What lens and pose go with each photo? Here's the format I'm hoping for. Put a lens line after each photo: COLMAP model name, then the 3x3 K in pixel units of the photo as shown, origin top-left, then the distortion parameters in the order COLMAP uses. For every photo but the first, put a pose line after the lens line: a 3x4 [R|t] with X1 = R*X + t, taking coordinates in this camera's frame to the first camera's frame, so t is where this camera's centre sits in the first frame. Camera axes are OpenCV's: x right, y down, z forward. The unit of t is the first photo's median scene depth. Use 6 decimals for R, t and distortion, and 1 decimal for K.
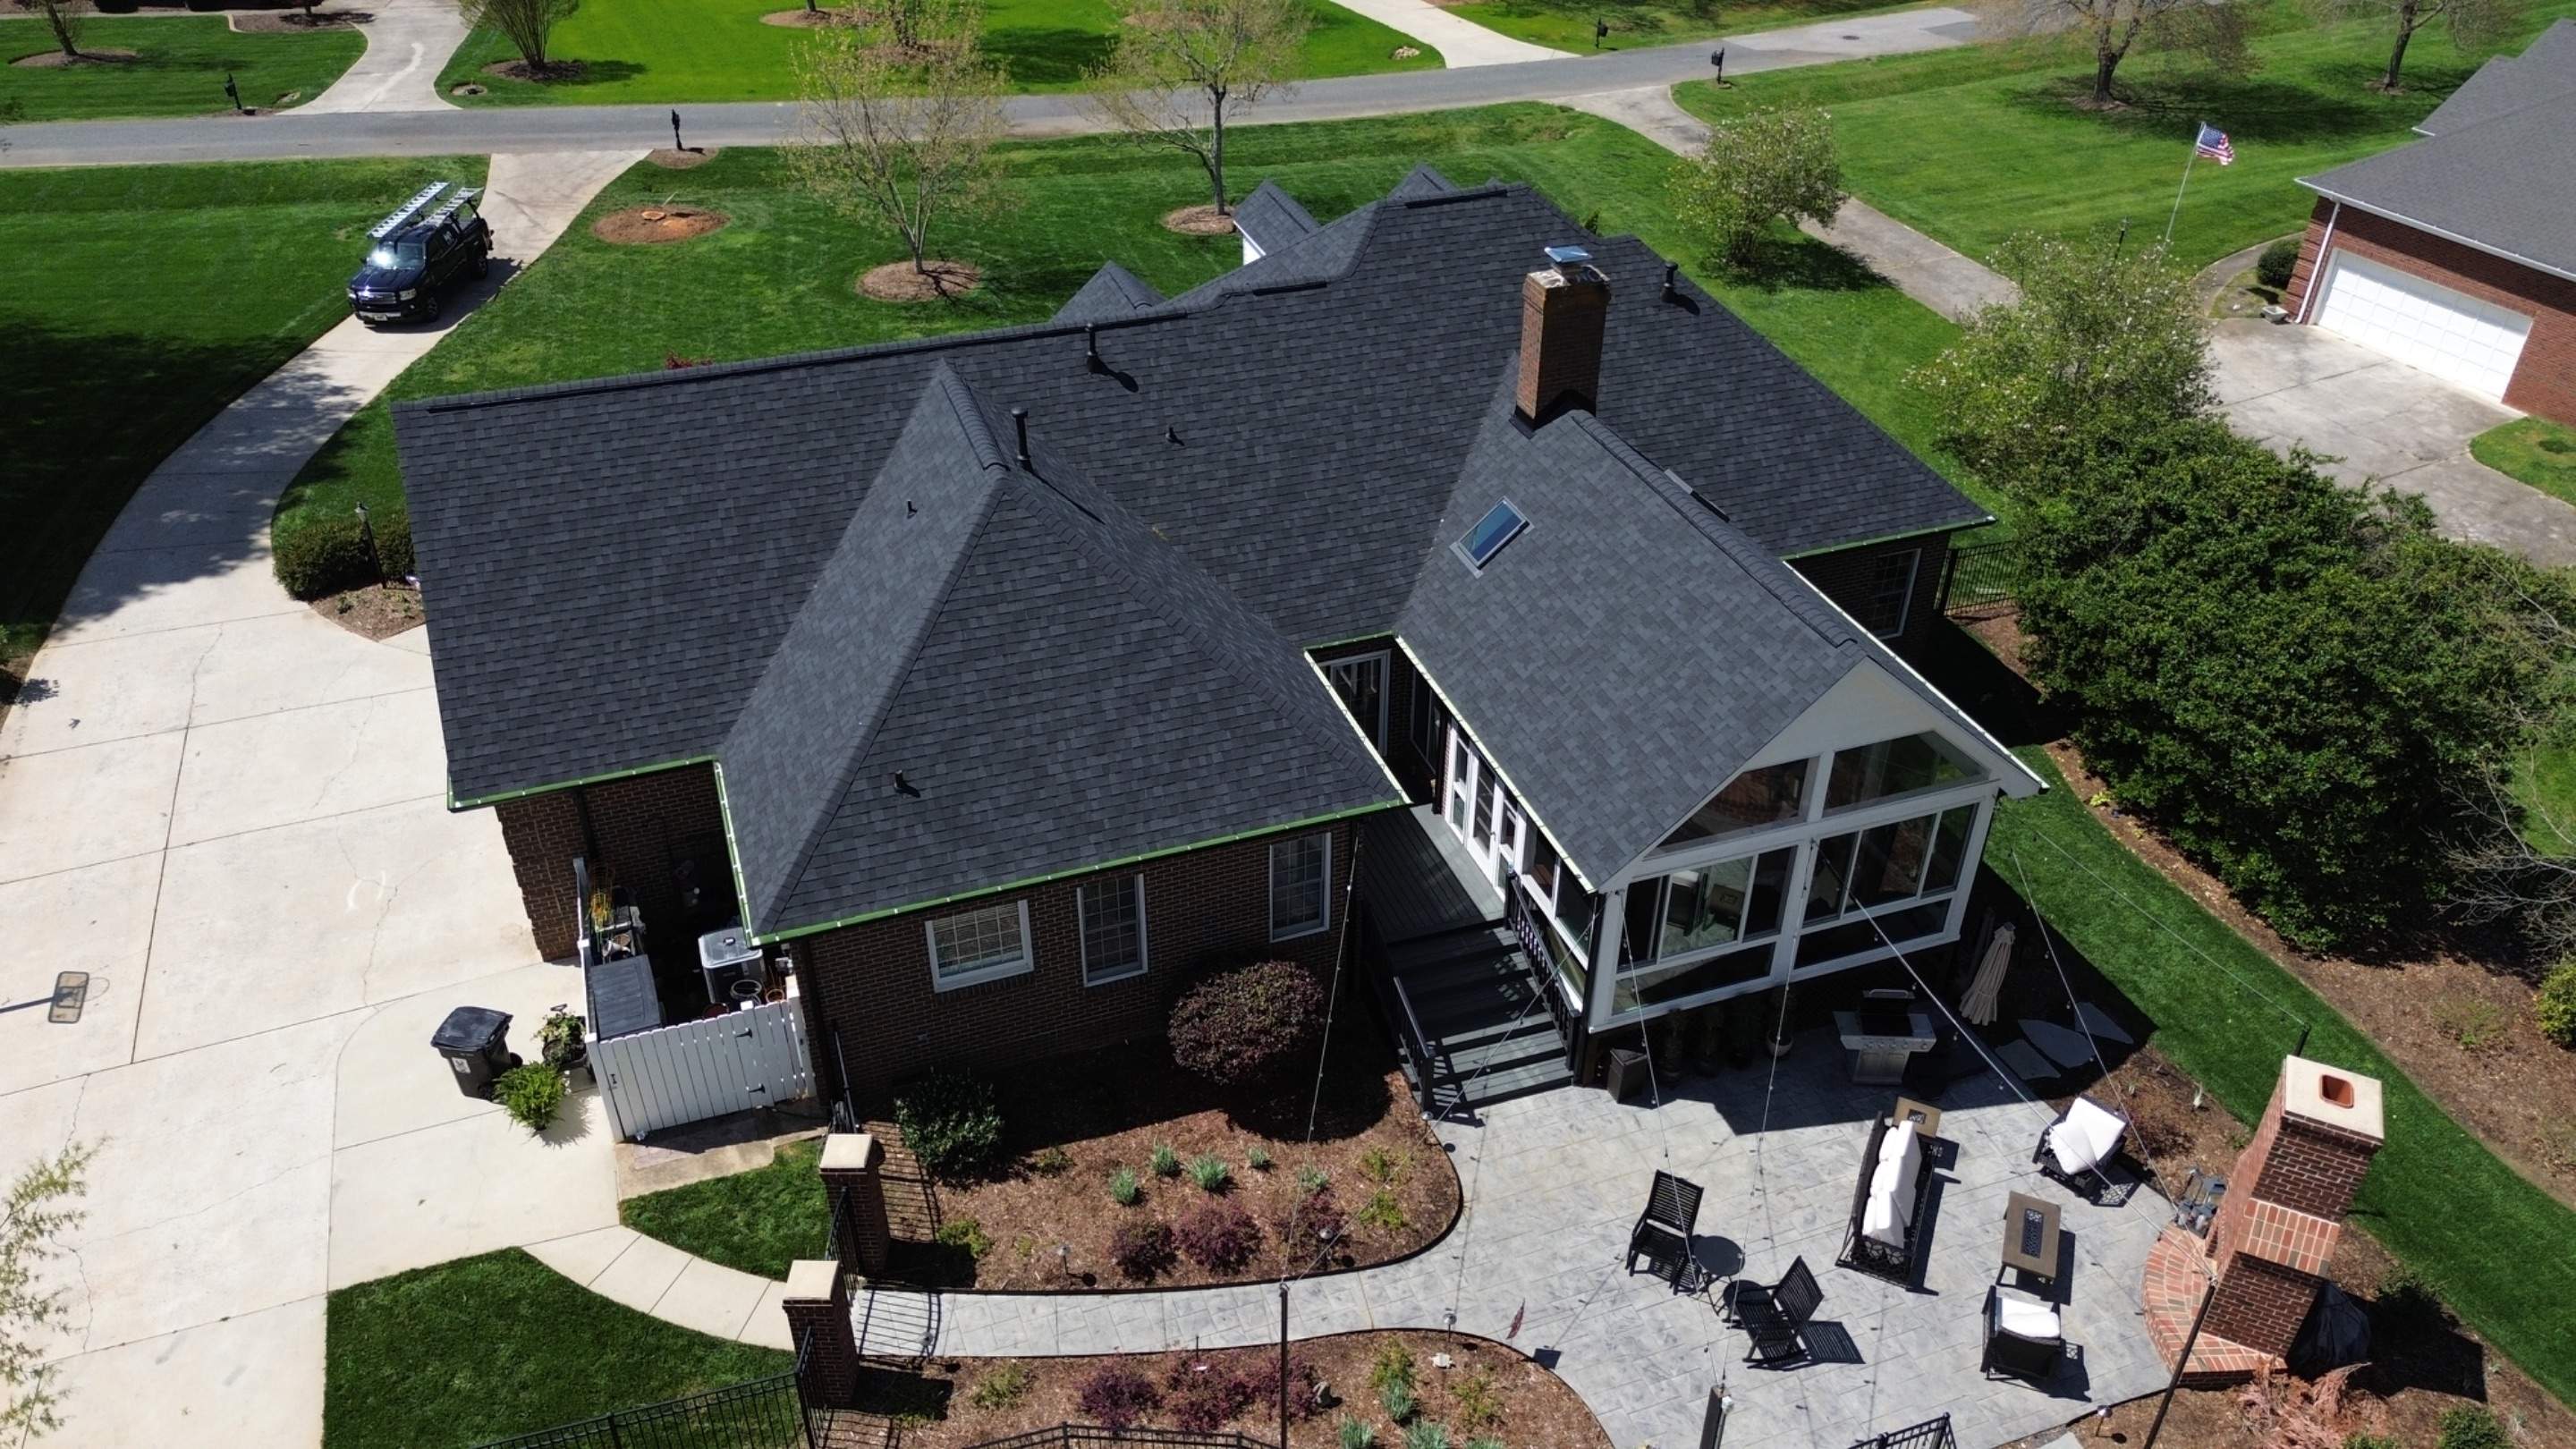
lens RADIAL K [[1828.1, 0, 1298.7], [0, 1828.1, 708.7], [0, 0, 1]] dist [0.045920, -0.040814]
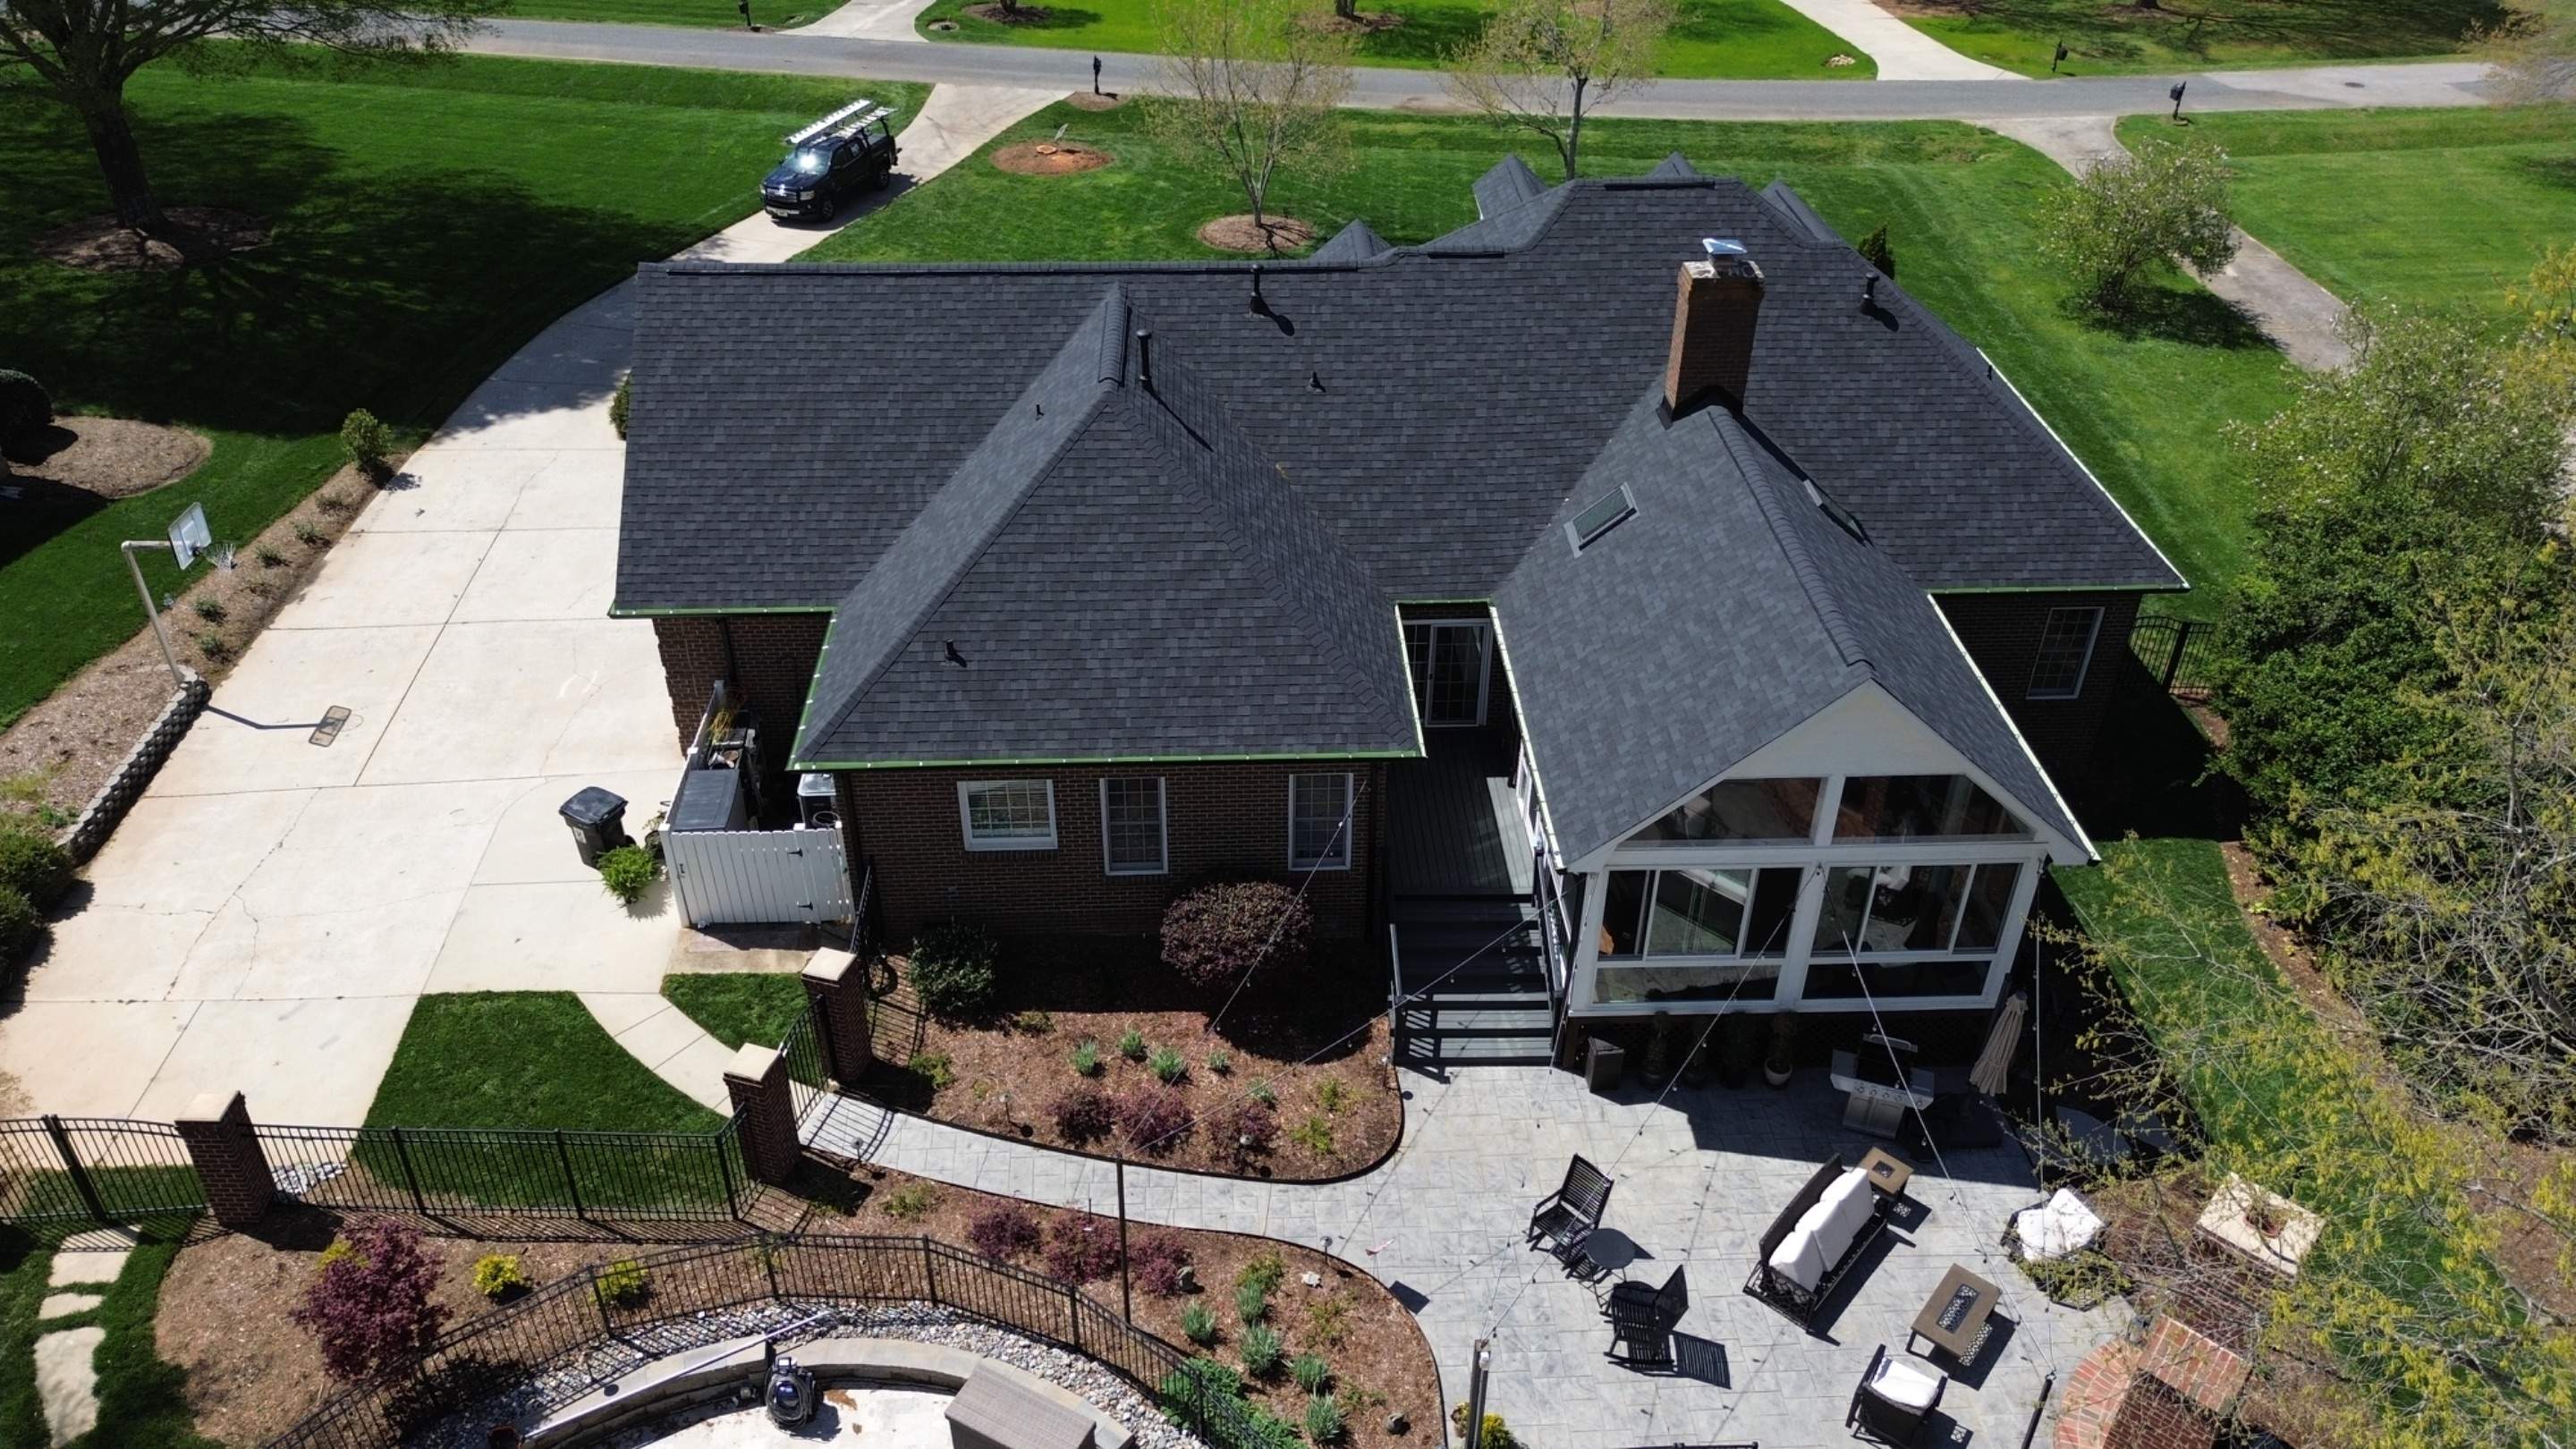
lens RADIAL K [[1828.1, 0, 1301.4], [0, 1828.1, 716.1], [0, 0, 1]] dist [0.045920, -0.040814]
pose [[0.955717, 0.168686, -0.241143, 0.225735], [-0.167451, 0.985544, 0.025757, 0.013956], [0.242002, 0.015763, 0.970148, -0.007222]]
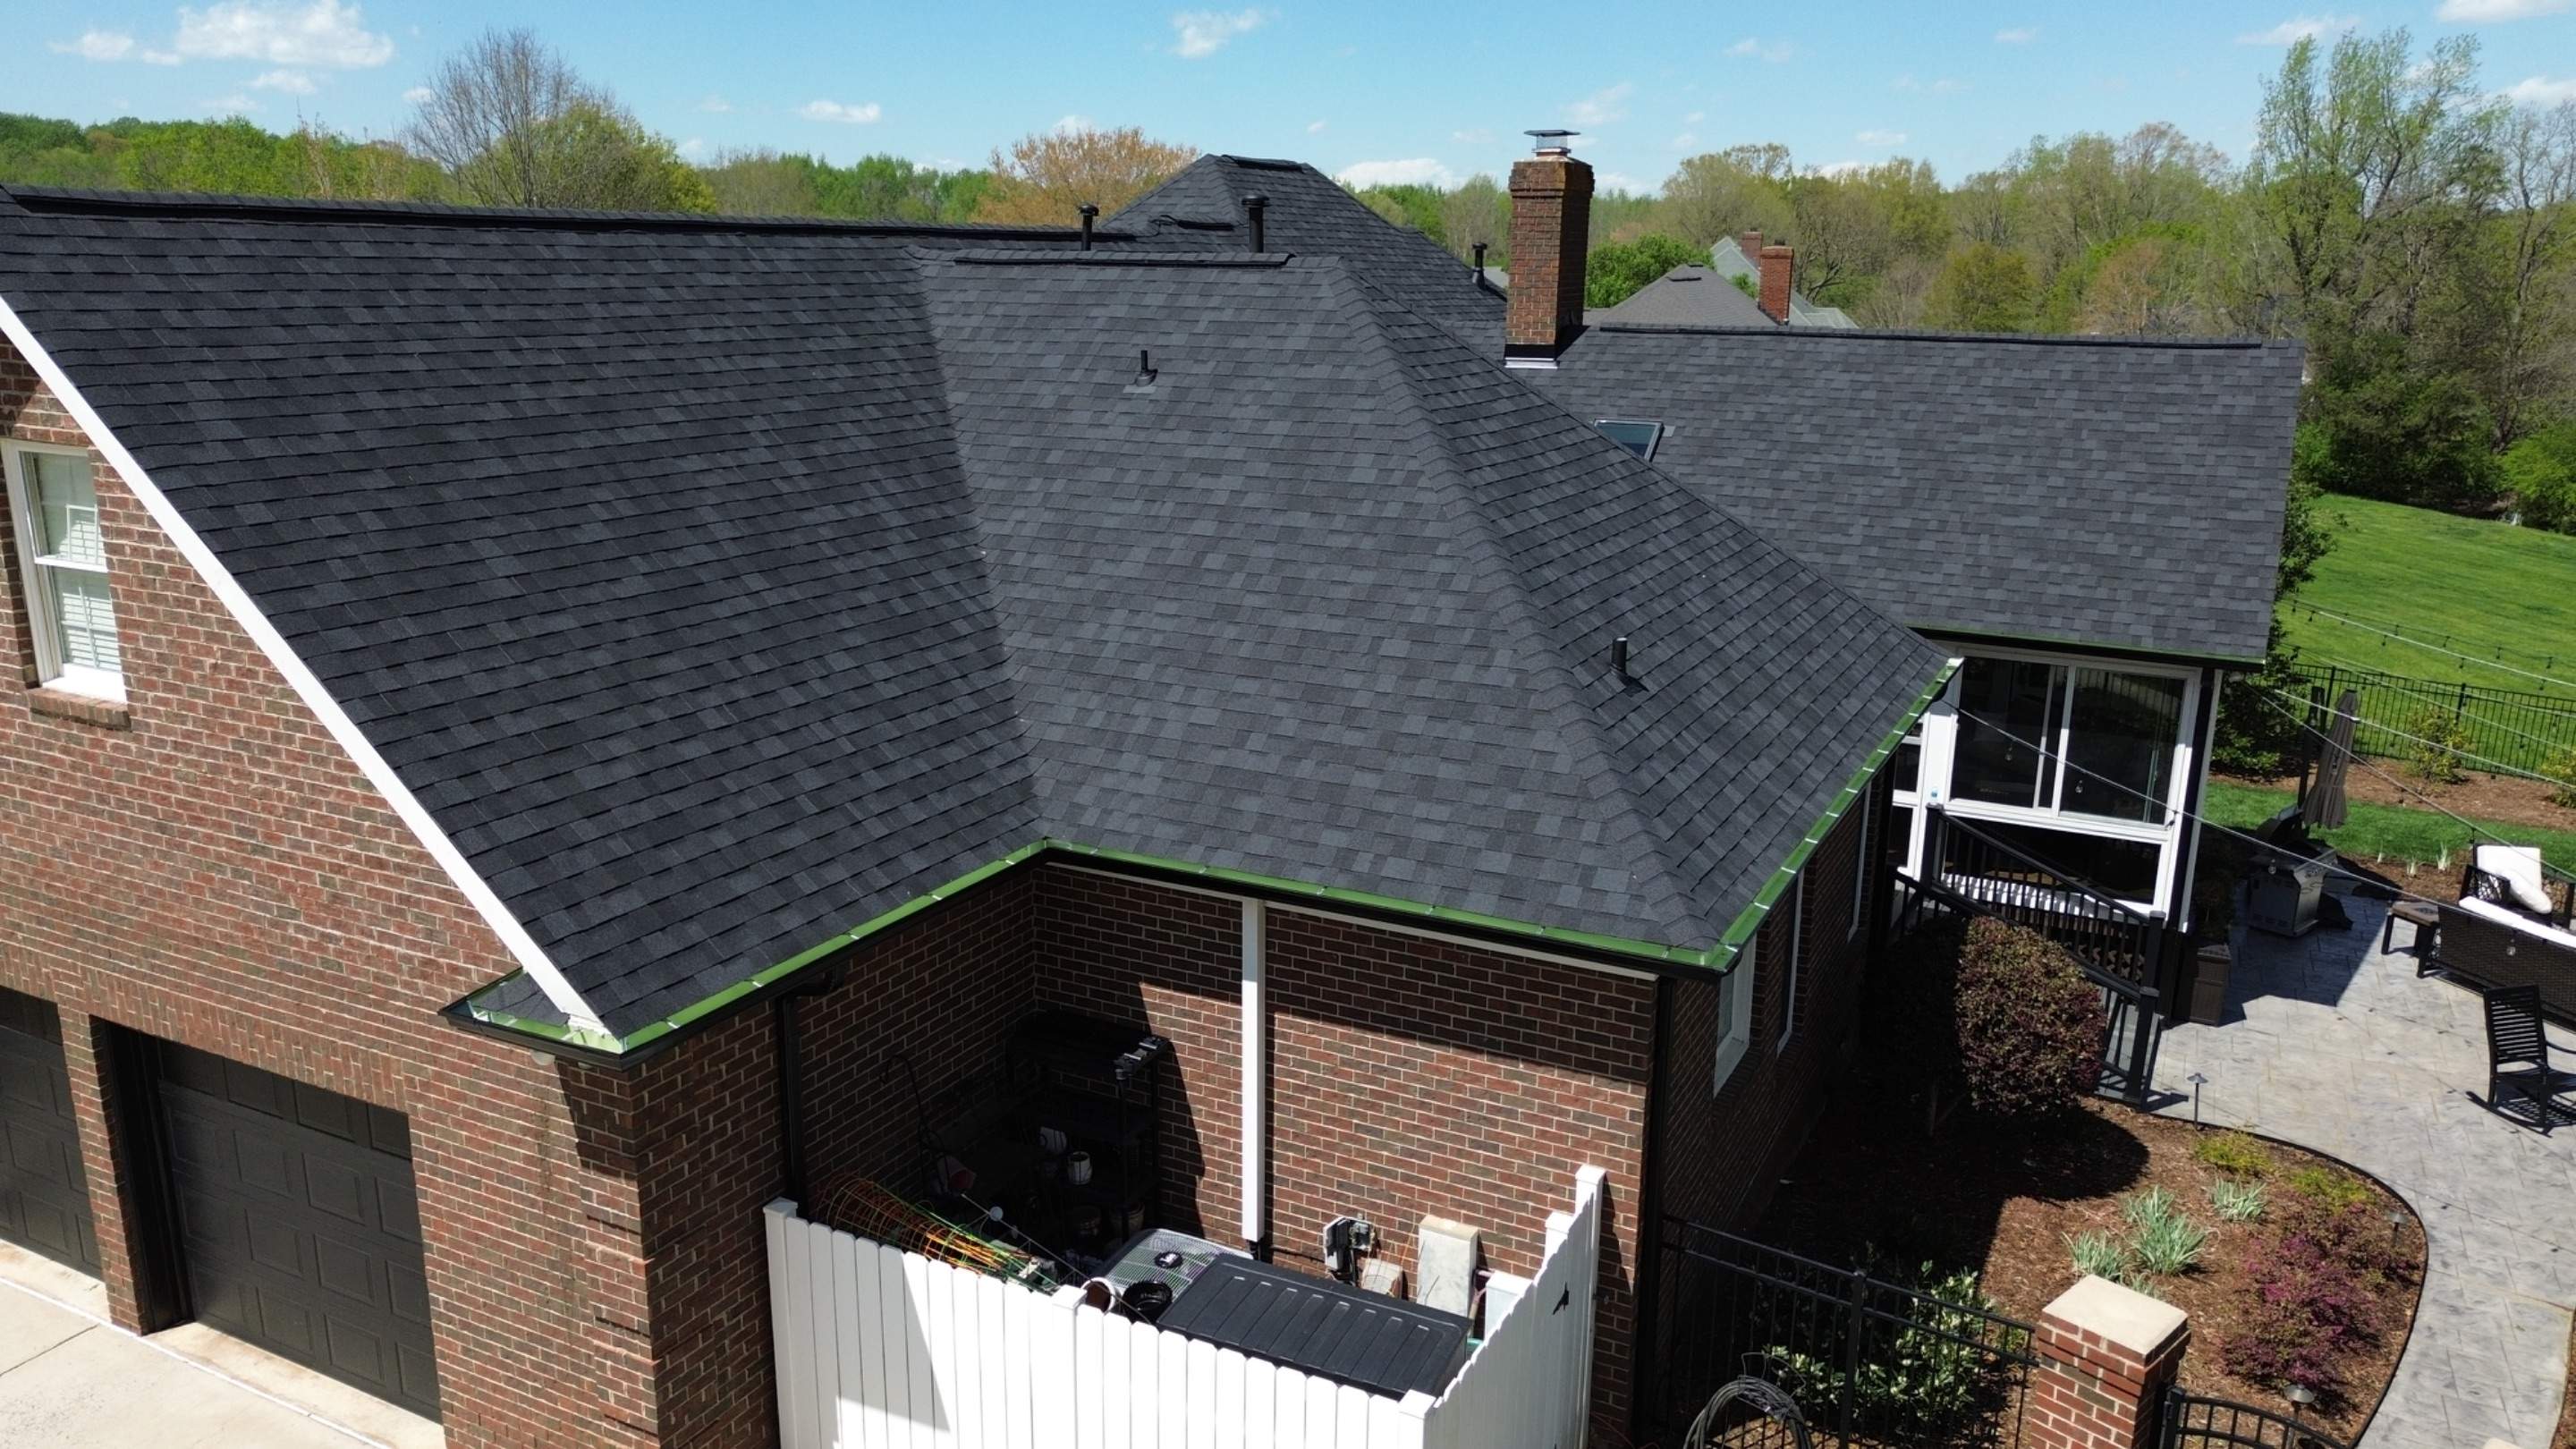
lens RADIAL K [[1828.1, 0, 1286.3], [0, 1828.1, 712.2], [0, 0, 1]] dist [0.045920, -0.040814]
pose [[0.732516, -0.160721, 0.661505, -0.552491], [0.370364, 0.909421, -0.189166, 0.100268], [-0.571184, 0.383564, 0.725691, 0.620444]]
